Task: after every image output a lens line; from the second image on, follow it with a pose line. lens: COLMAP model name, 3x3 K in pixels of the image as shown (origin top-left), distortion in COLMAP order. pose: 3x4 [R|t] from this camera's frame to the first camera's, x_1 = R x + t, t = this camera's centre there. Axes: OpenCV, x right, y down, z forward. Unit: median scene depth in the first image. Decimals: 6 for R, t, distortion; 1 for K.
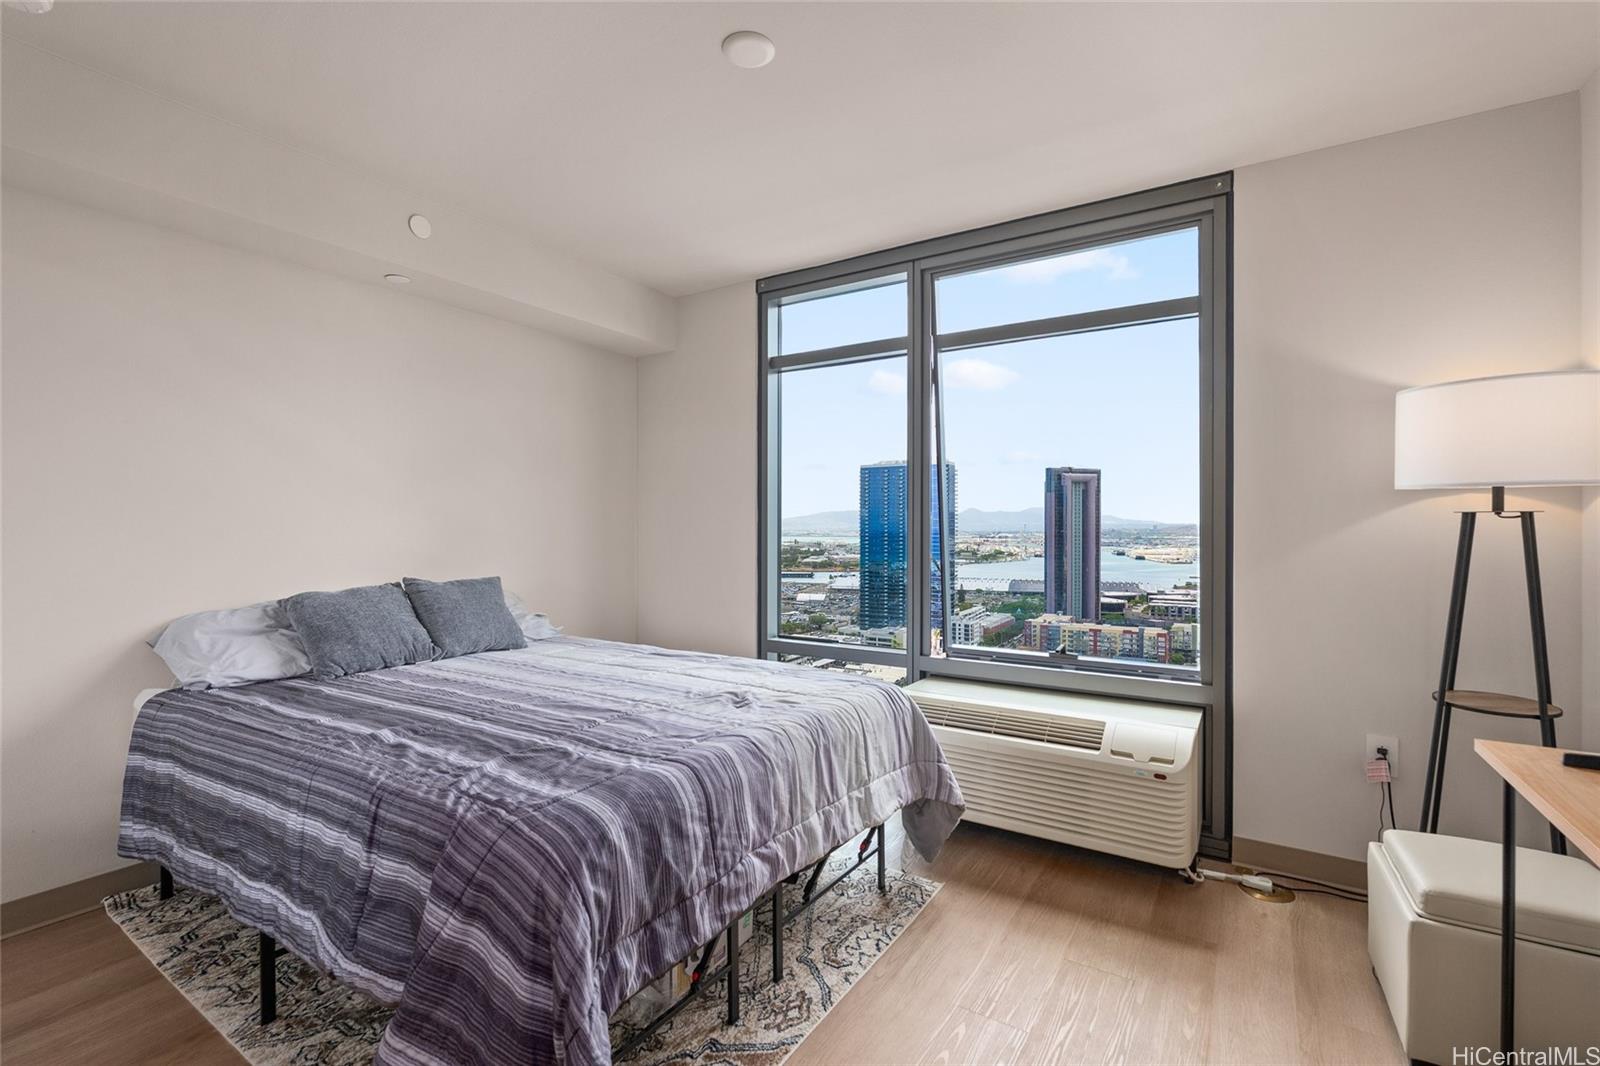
lens RADIAL K [[690.0, 0, 805.5], [0, 690.0, 530.7], [0, 0, 1]] dist [-0.004421, 0.000289]
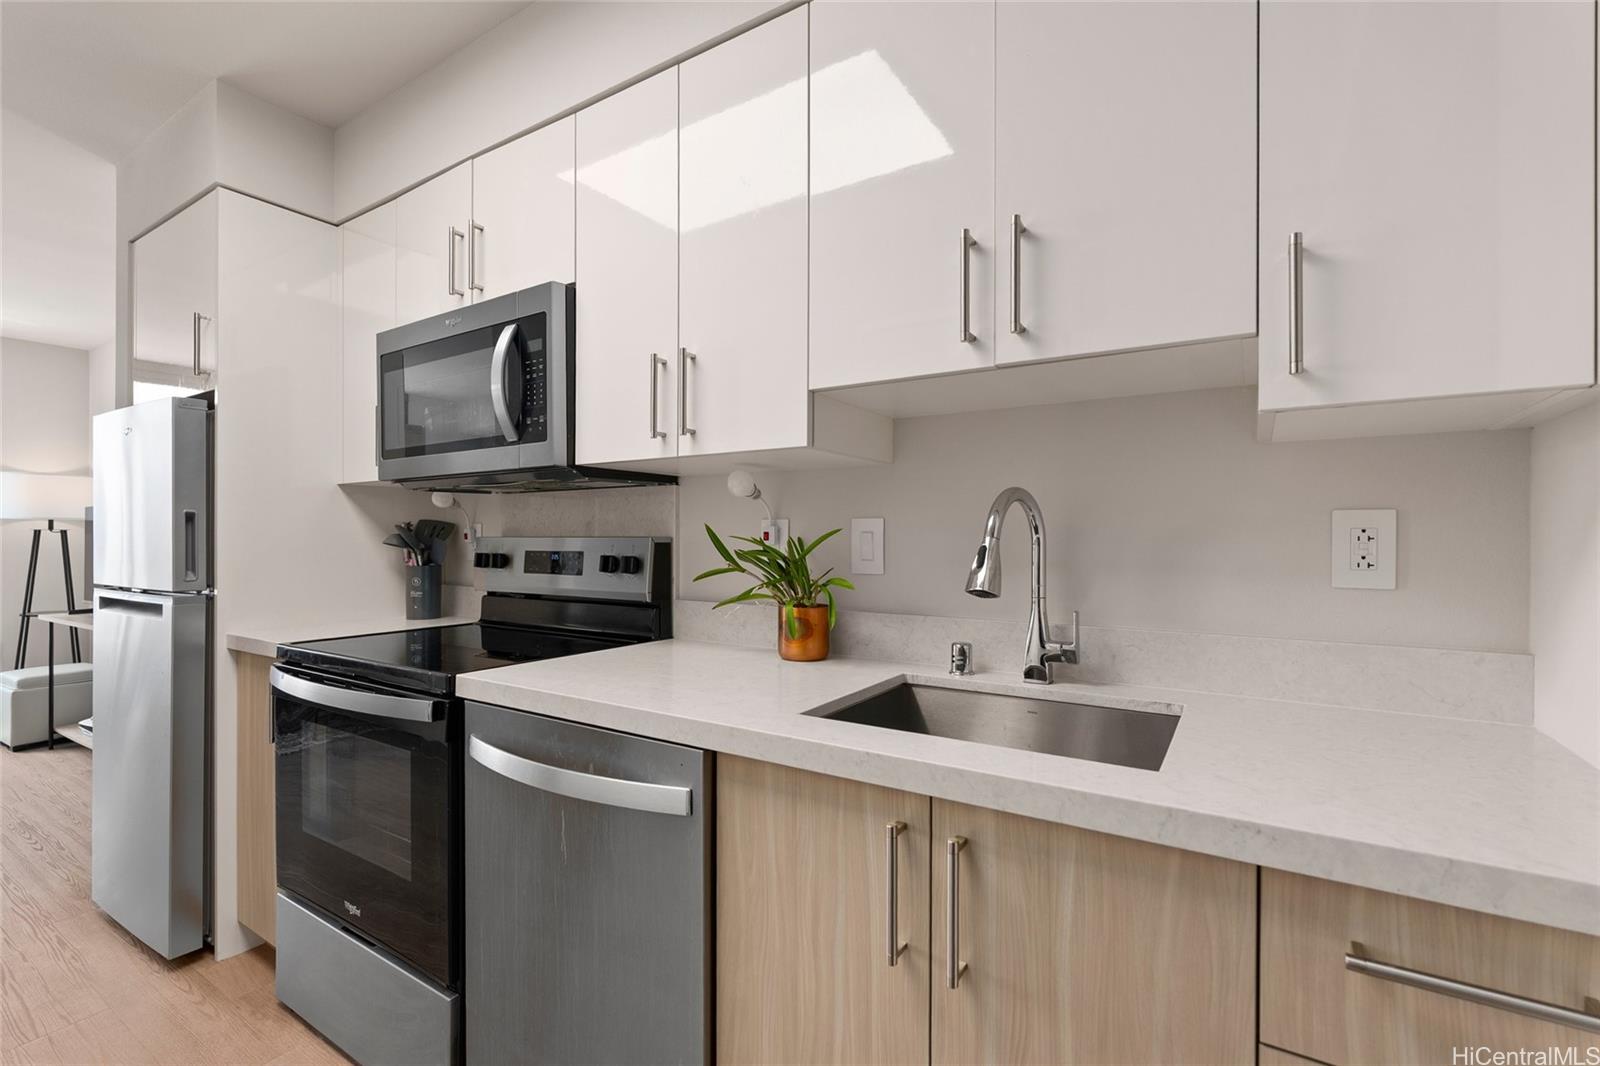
lens RADIAL K [[690.0, 0, 783.1], [0, 690.0, 536.5], [0, 0, 1]] dist [-0.004421, 0.000289]
pose [[-0.007615, -0.002899, 0.999967, -1.217830], [0.007591, 0.999967, 0.002957, 0.005786], [-0.999942, 0.007613, -0.007593, -1.333014]]
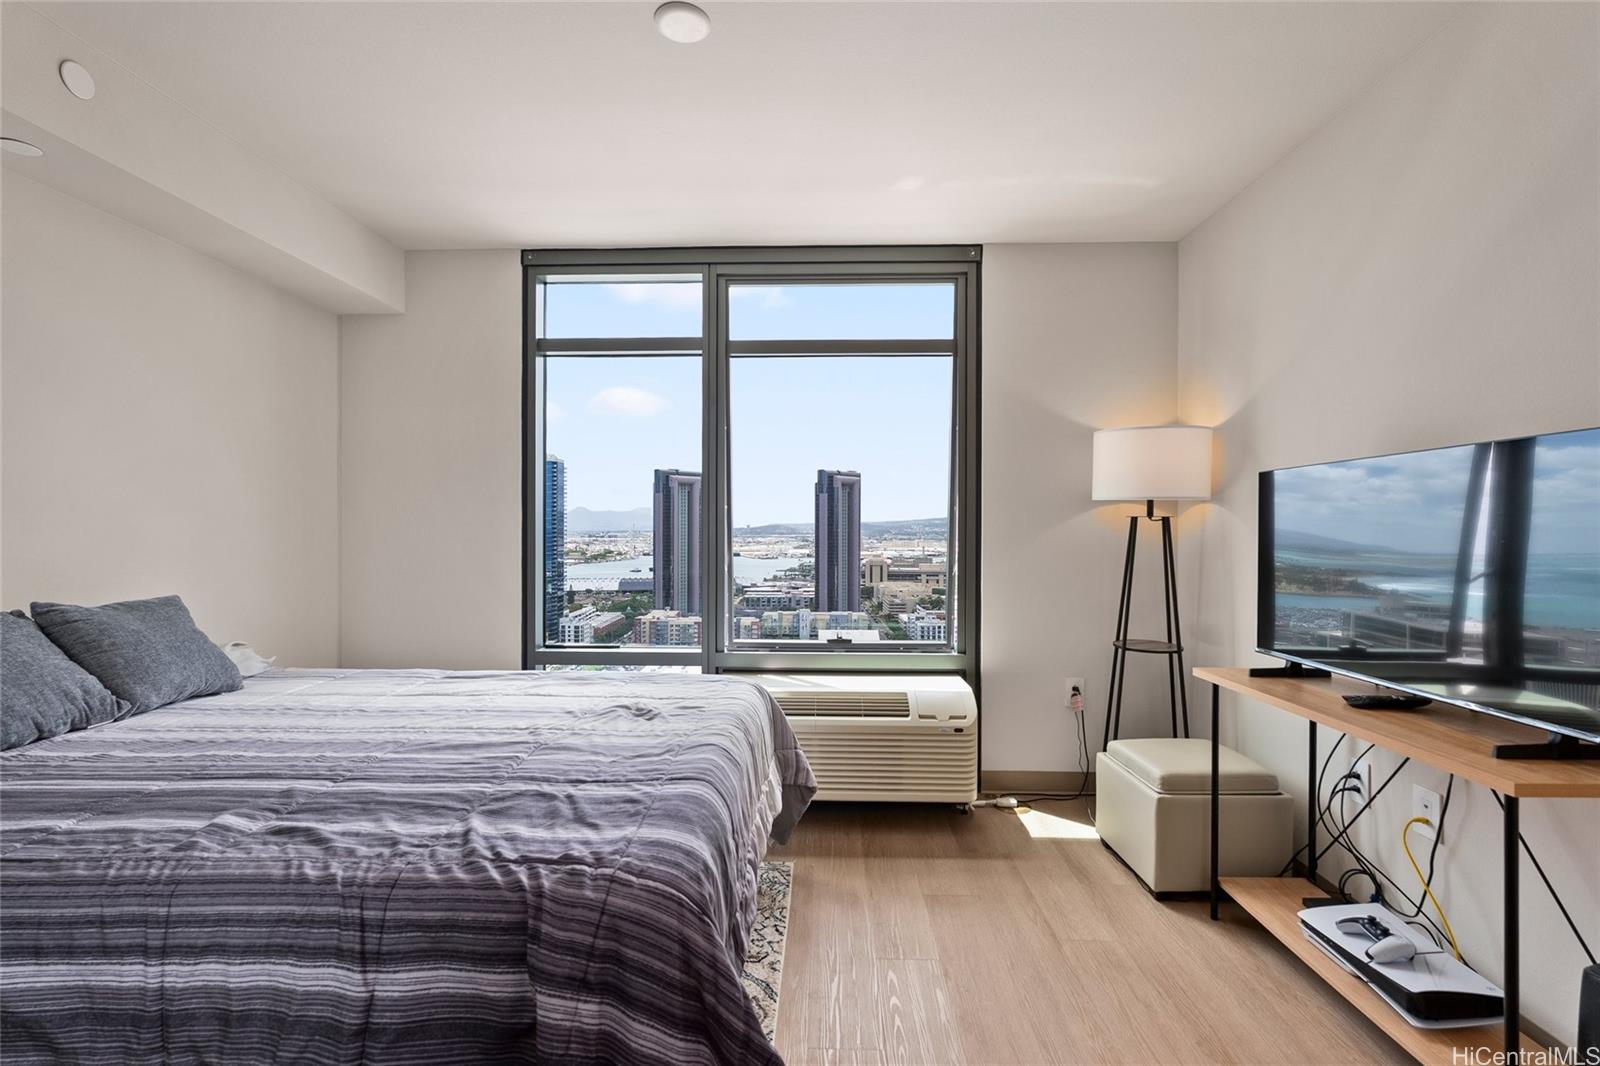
lens RADIAL K [[690.0, 0, 793.0], [0, 690.0, 532.3], [0, 0, 1]] dist [-0.004421, 0.000289]
pose [[0.867655, -0.003532, 0.497154, -0.373611], [0.001705, 0.999990, 0.004128, -0.000980], [-0.497164, -0.002734, 0.867653, 0.088353]]
